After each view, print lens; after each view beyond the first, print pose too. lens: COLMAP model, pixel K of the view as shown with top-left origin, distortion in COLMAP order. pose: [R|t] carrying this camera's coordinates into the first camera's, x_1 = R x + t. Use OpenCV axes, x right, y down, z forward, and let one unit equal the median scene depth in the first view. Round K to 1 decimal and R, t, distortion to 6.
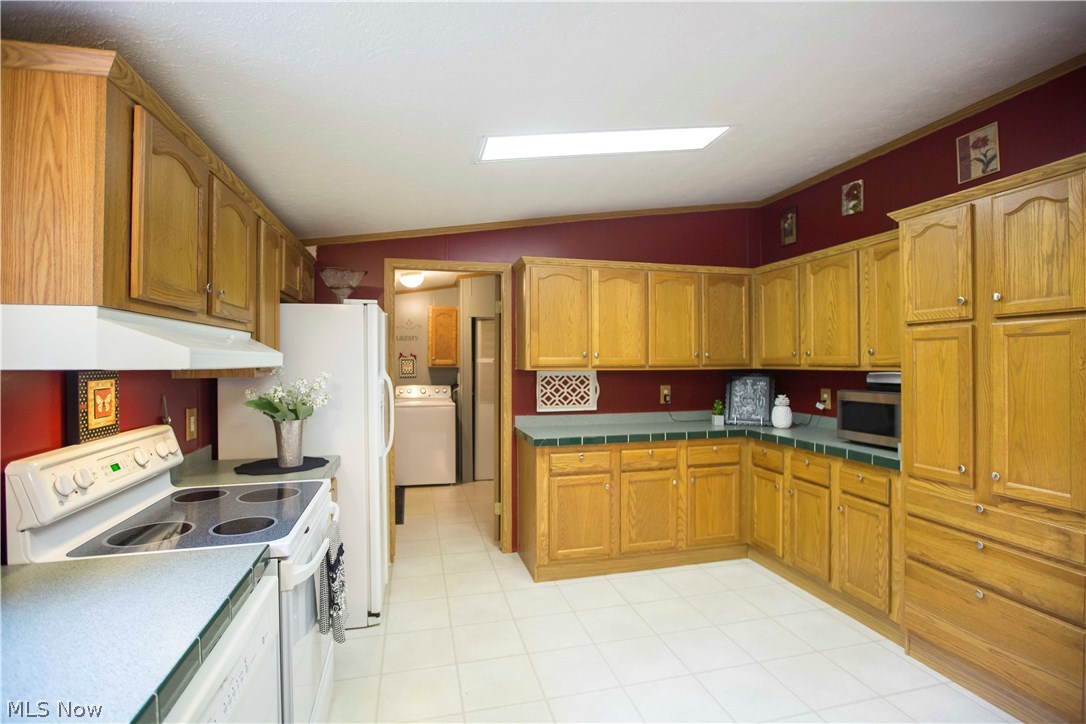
lens RADIAL K [[518.3, 0, 543.0], [0, 518.3, 362.0], [0, 0, 1]] dist [-0.035378, 0.000360]
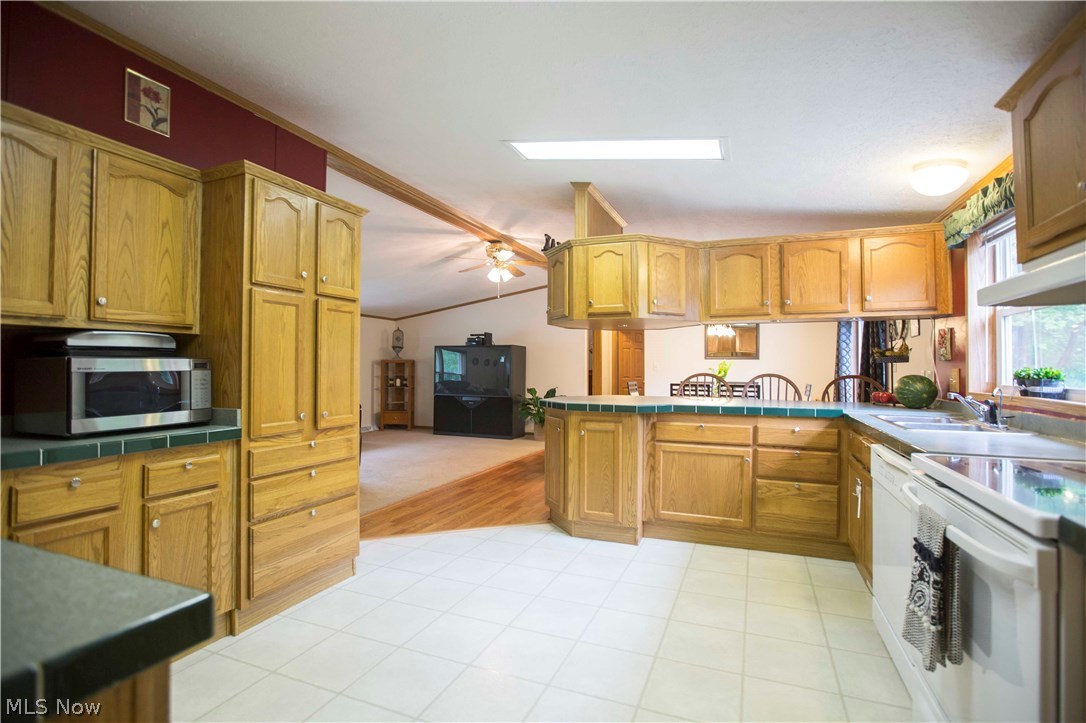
lens RADIAL K [[518.3, 0, 543.0], [0, 518.3, 361.5], [0, 0, 1]] dist [-0.035378, 0.000360]
pose [[-0.808527, 0.012496, 0.588326, -0.323208], [0.004693, 0.999880, -0.014787, 0.098374], [-0.588440, -0.009195, -0.808489, 1.564621]]
